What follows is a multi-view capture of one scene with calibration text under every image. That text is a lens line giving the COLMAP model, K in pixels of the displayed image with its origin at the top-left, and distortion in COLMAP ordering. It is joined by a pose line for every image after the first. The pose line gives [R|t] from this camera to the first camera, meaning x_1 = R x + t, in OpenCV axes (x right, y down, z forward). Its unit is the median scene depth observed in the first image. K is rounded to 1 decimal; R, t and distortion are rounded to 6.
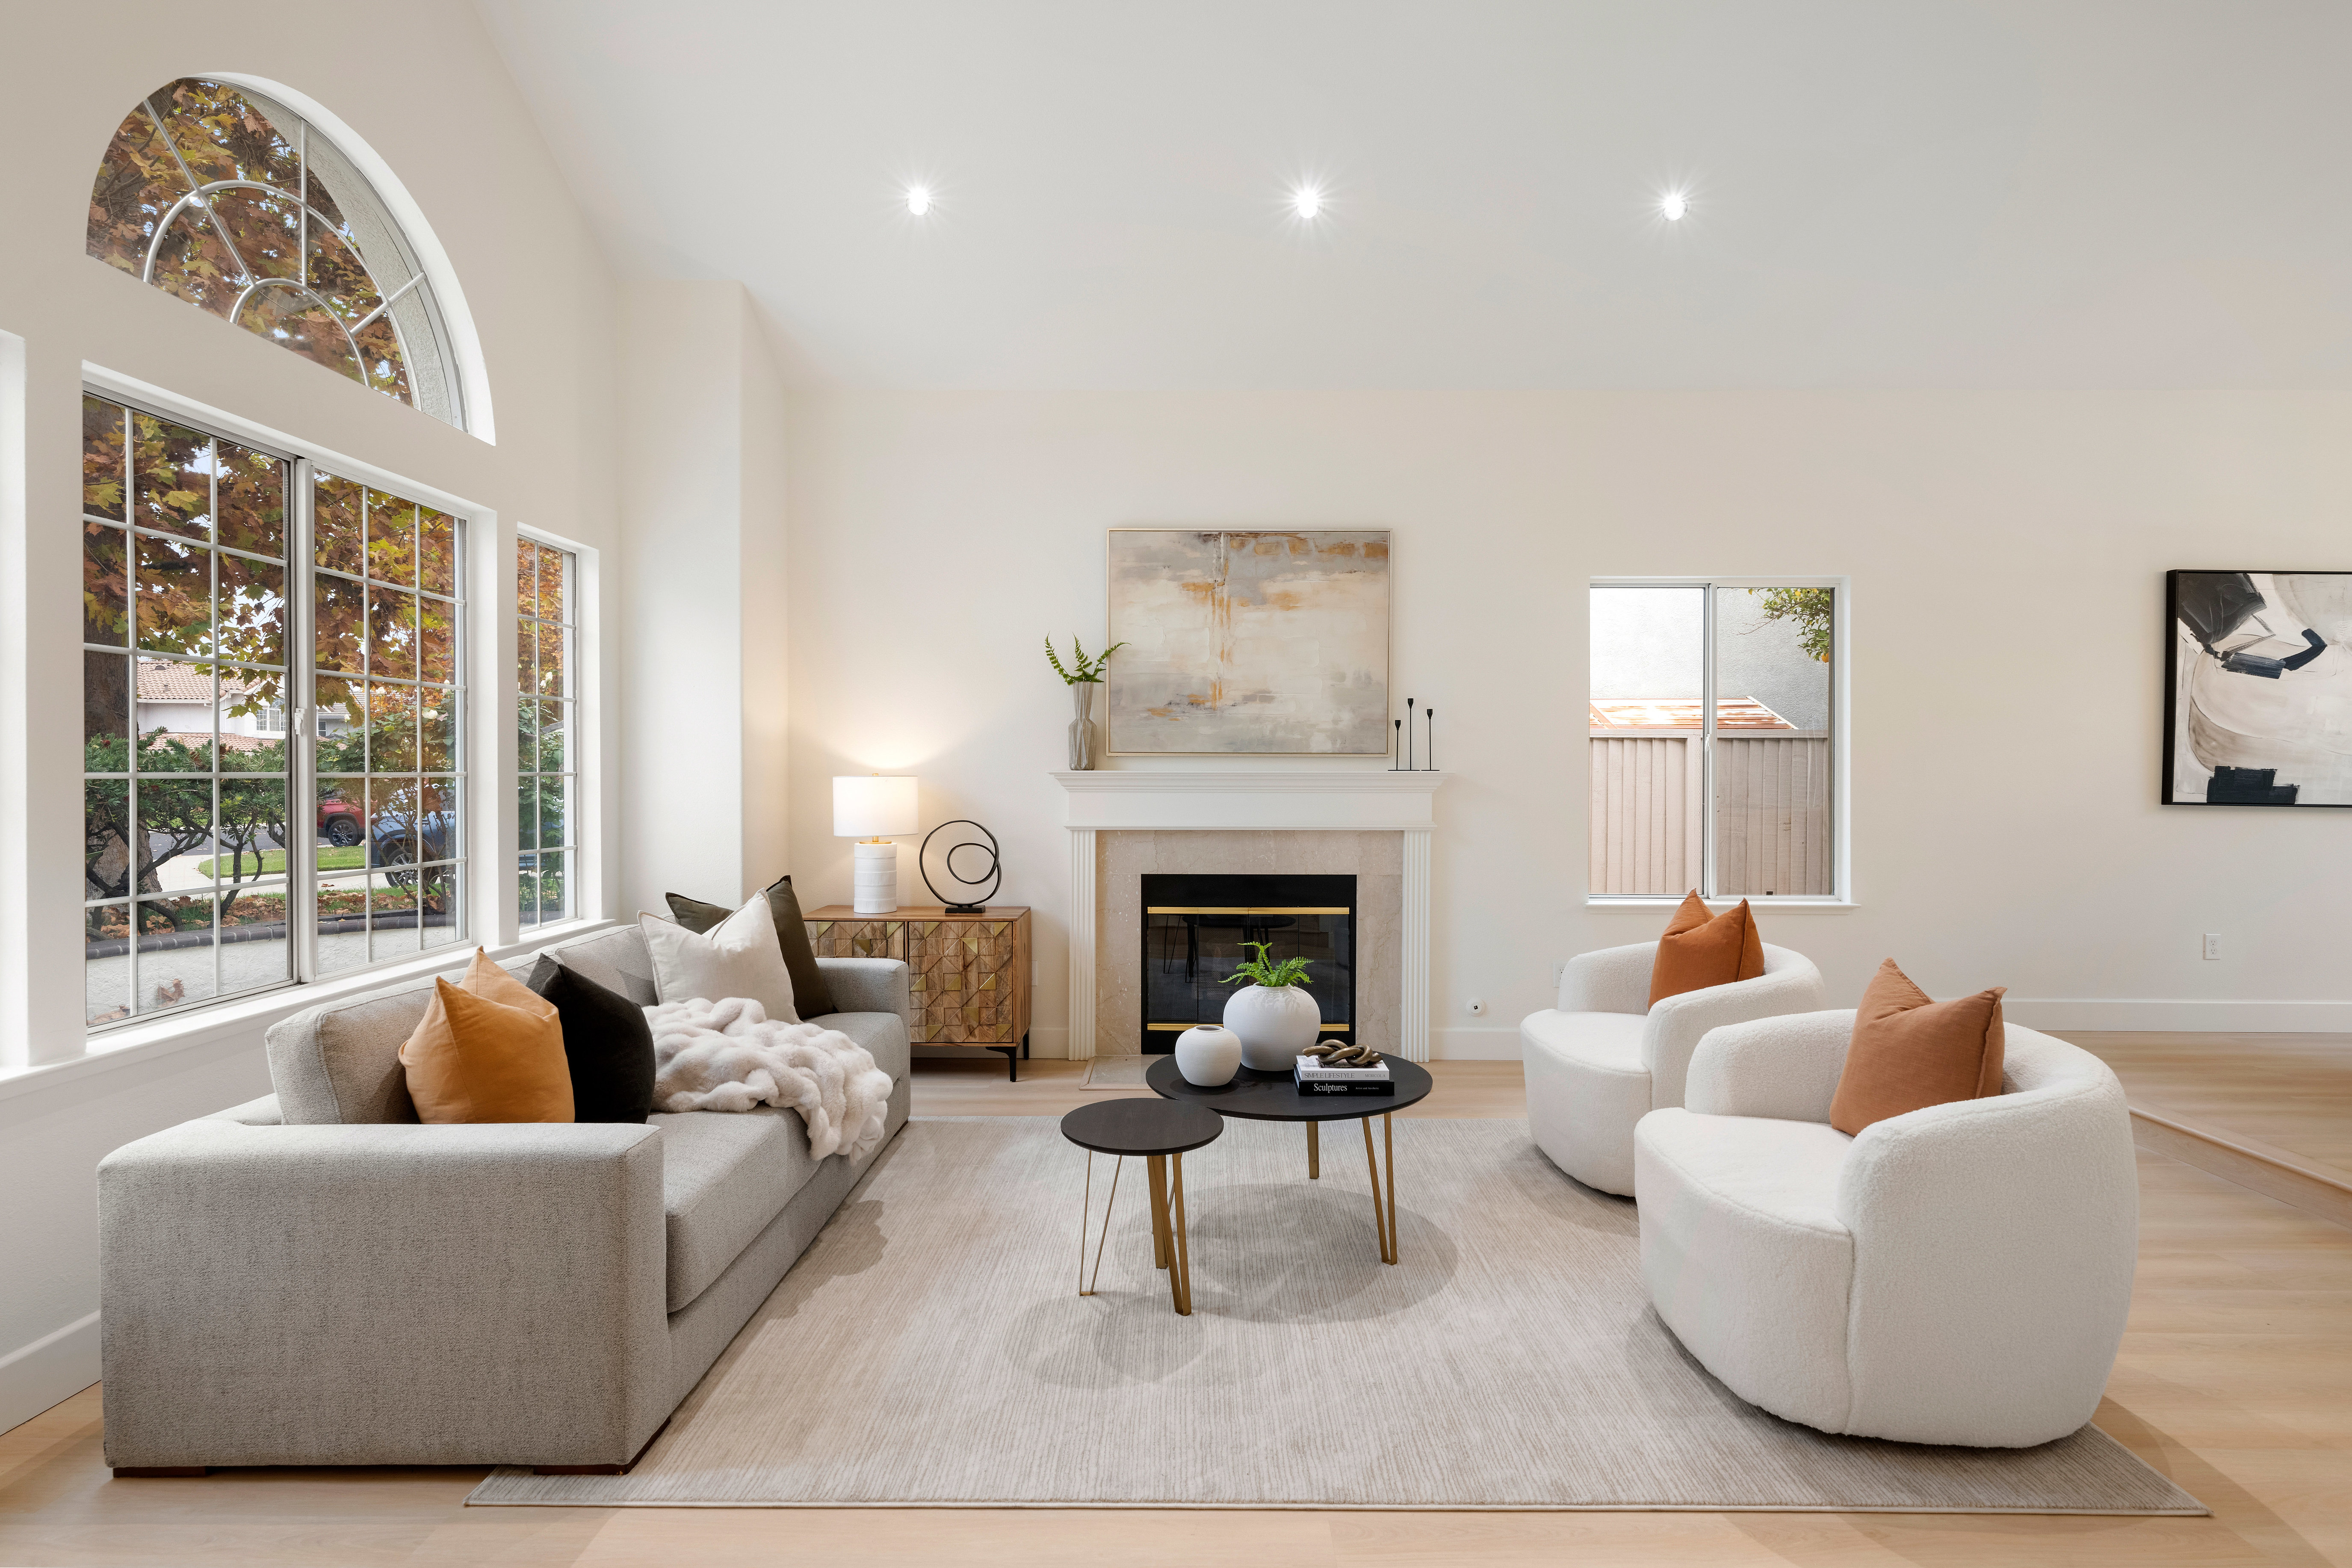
lens RADIAL K [[1173.6, 0, 1166.4], [0, 1173.6, 785.8], [0, 0, 1]] dist [0.000854, -0.000669]
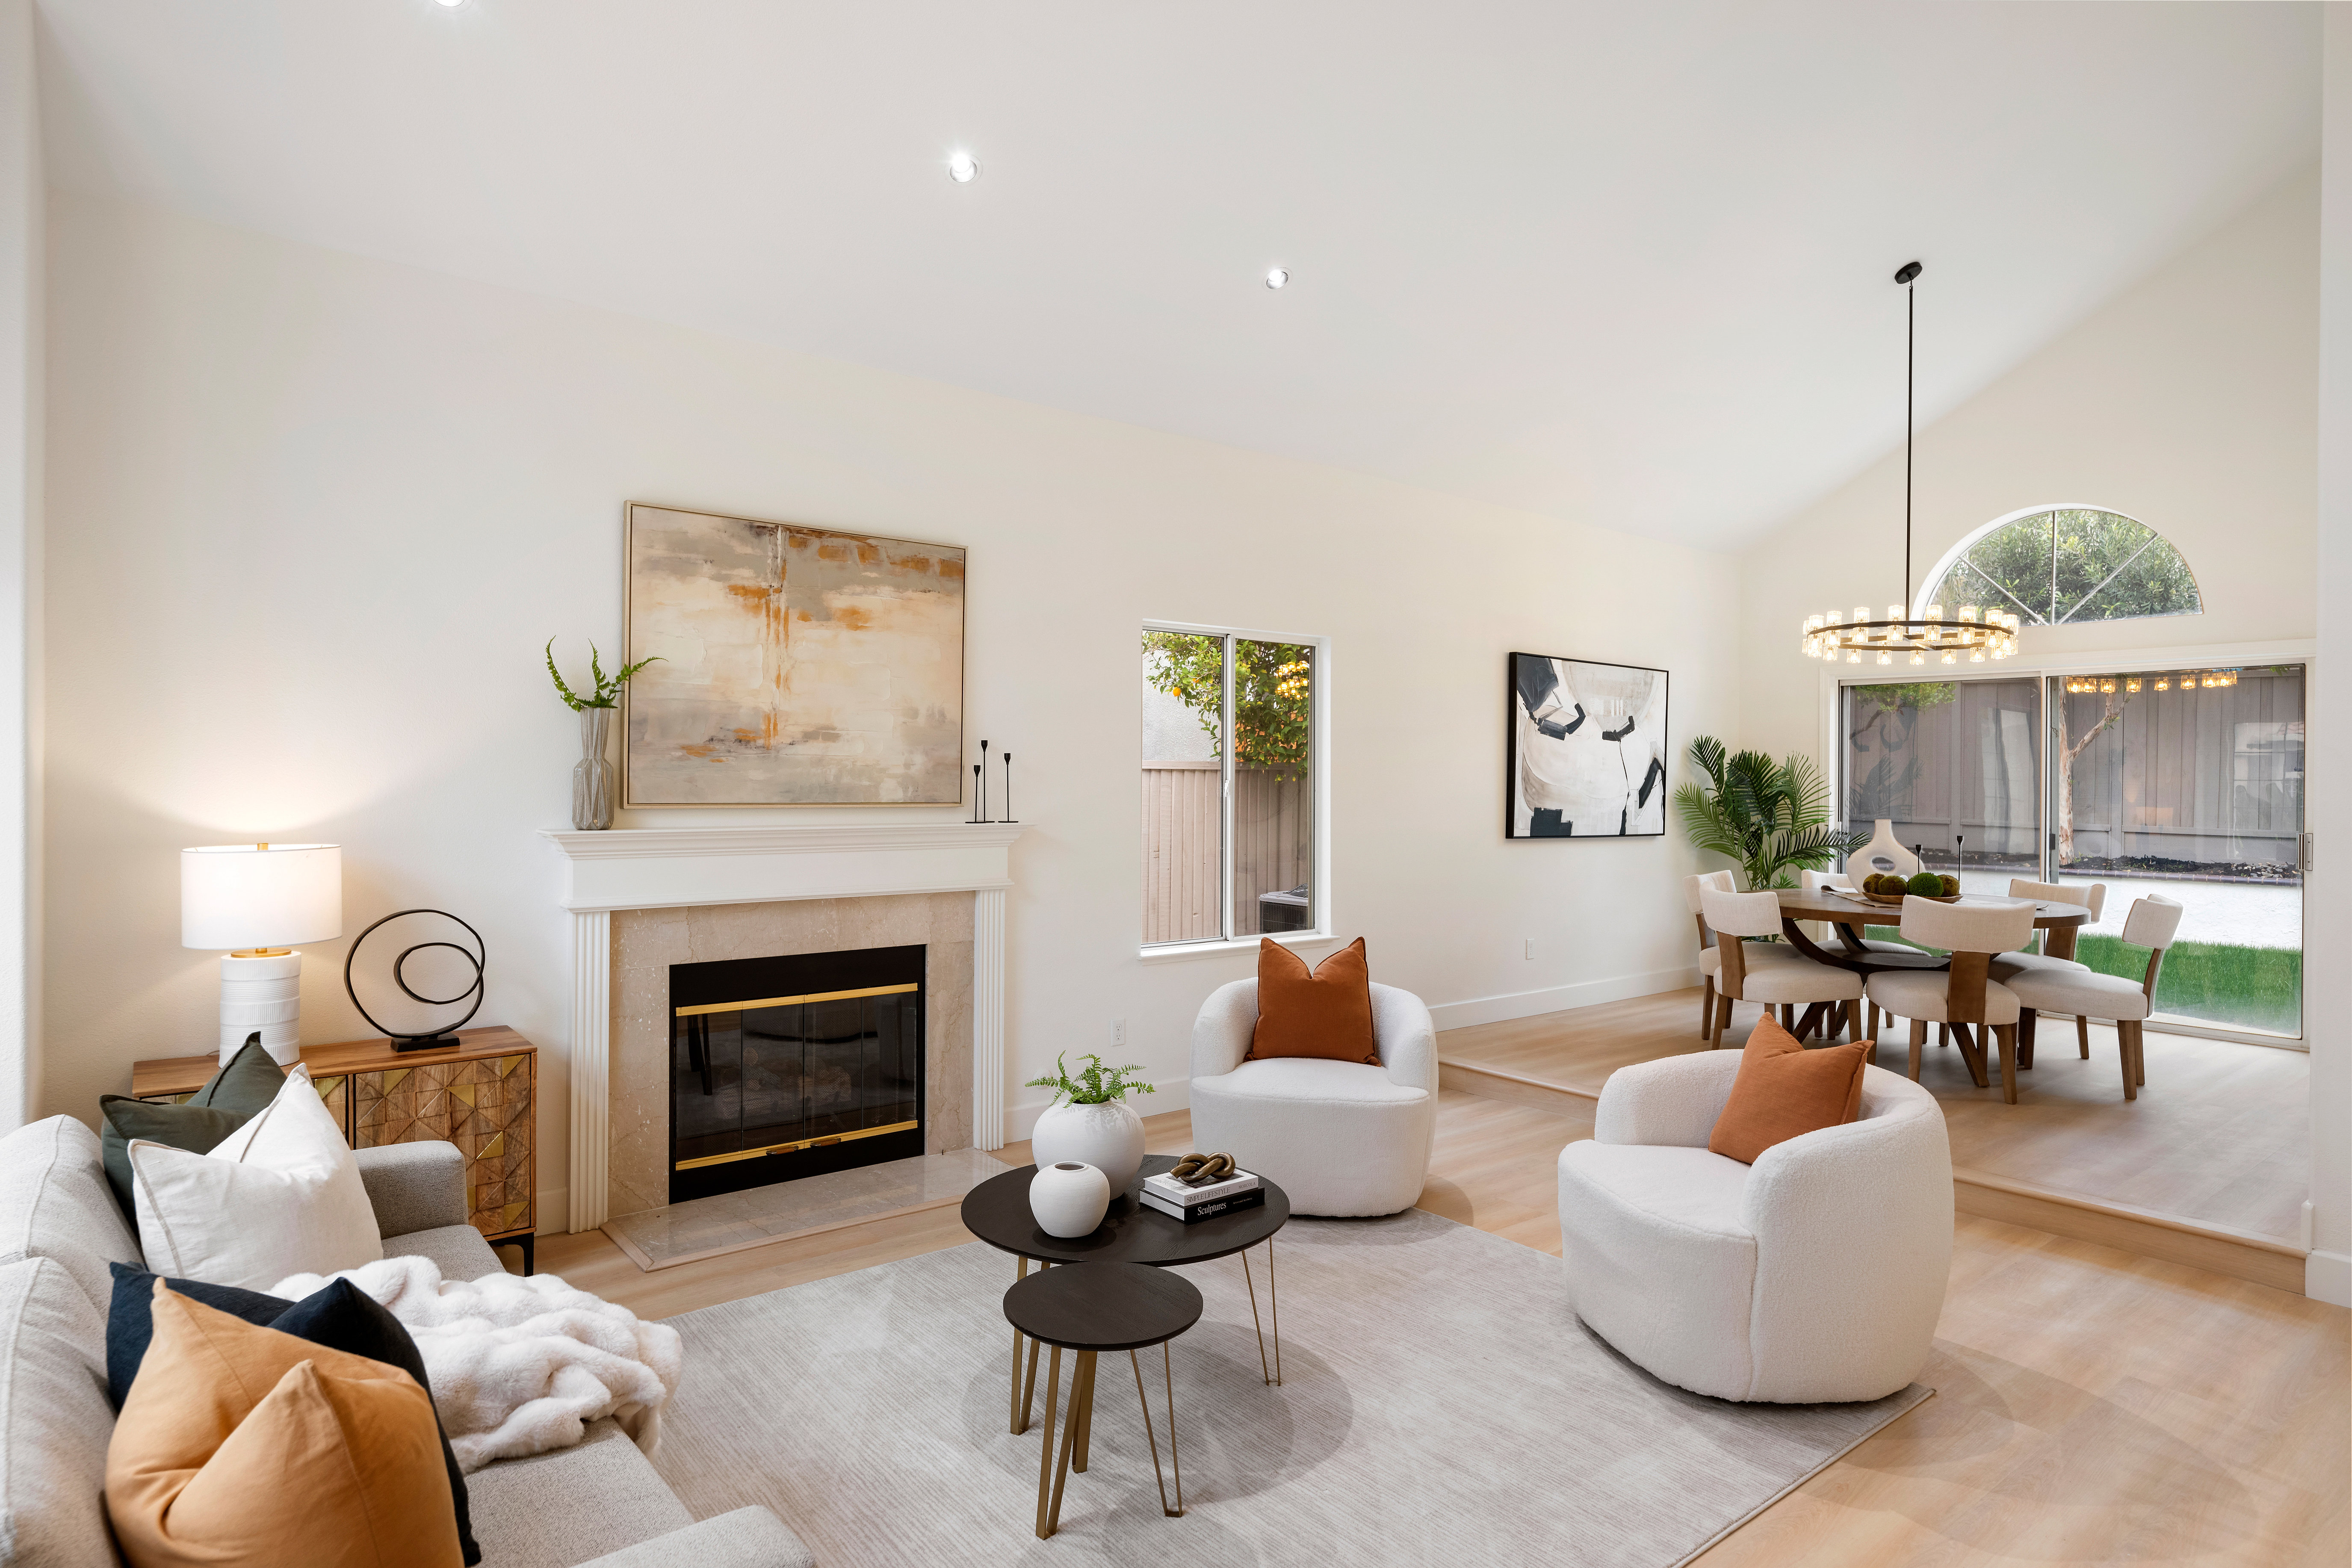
lens RADIAL K [[1314.1, 0, 1193.2], [0, 1314.1, 783.4], [0, 0, 1]] dist [-0.003588, 0.000096]
pose [[0.767929, 0.001190, 0.640534, -0.307452], [0.000517, 0.999997, -0.002478, -0.039585], [-0.640534, 0.002234, 0.767926, 0.139813]]
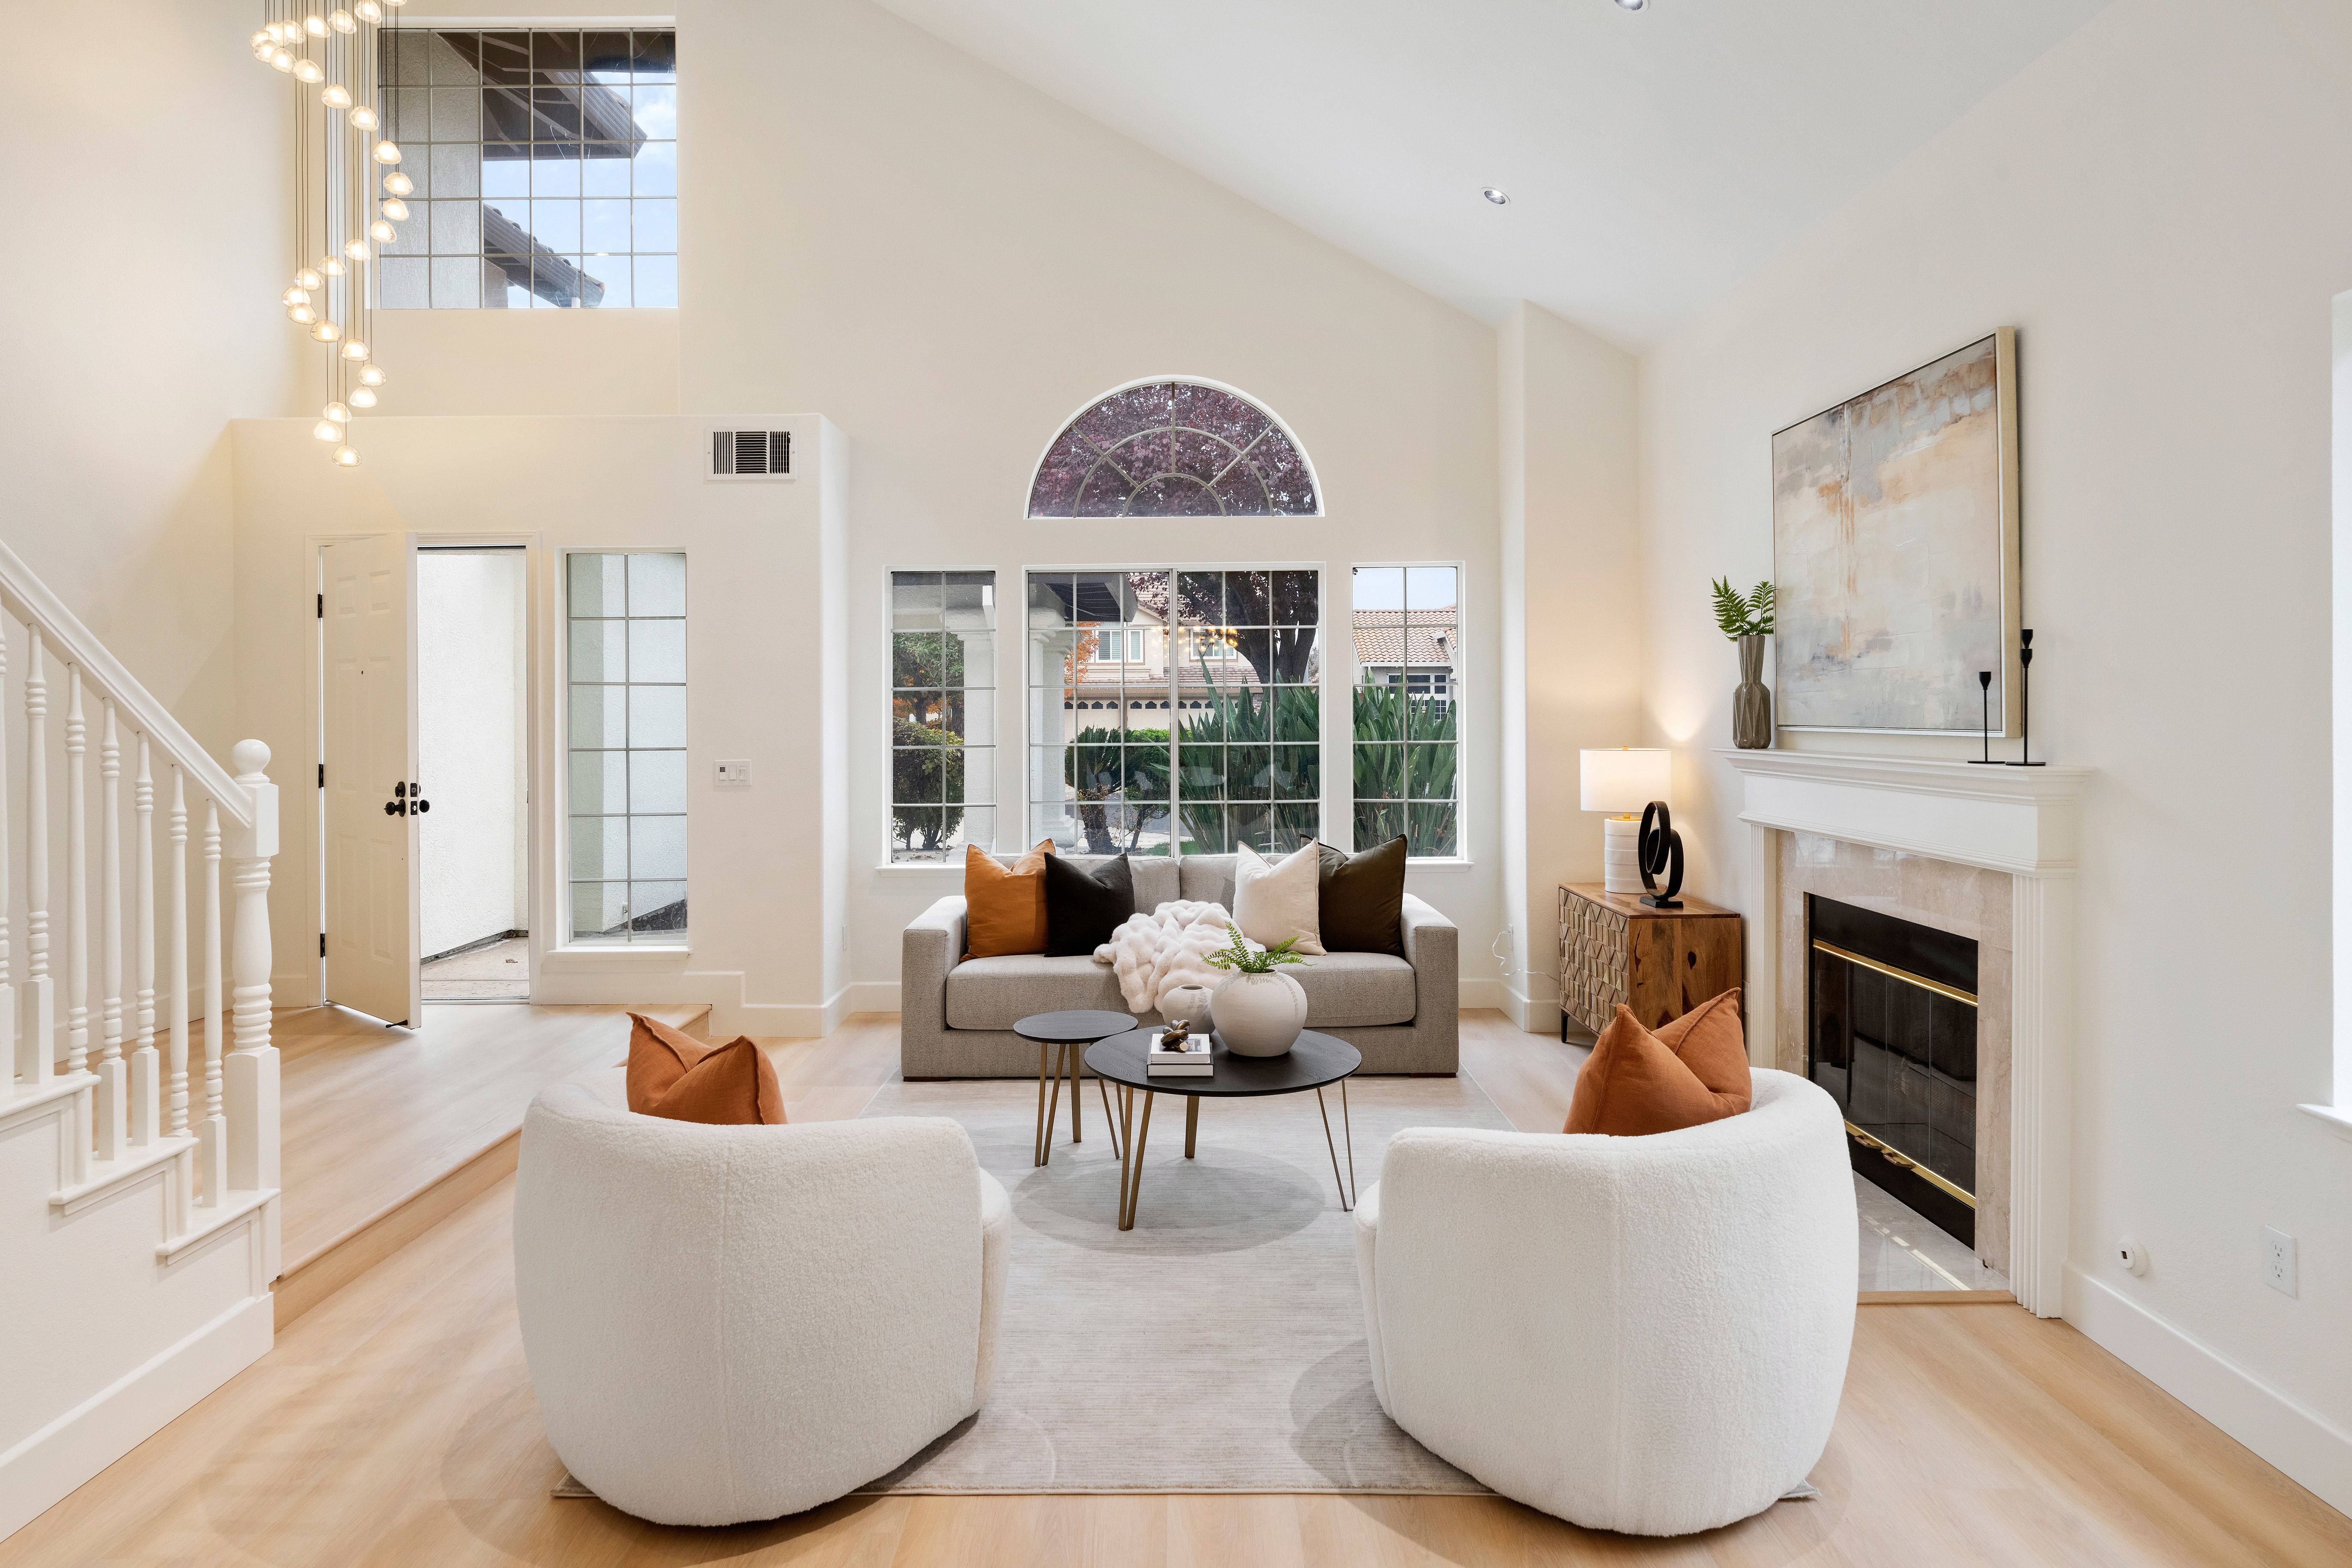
lens RADIAL K [[1364.9, 0, 1165.3], [0, 1364.9, 708.5], [0, 0, 1]] dist [0.000637, -0.000913]
pose [[0.008226, -0.004714, -0.999955, 0.837095], [-0.006337, 0.999969, -0.004766, -0.032976], [0.999946, 0.006375, 0.008196, 0.603288]]
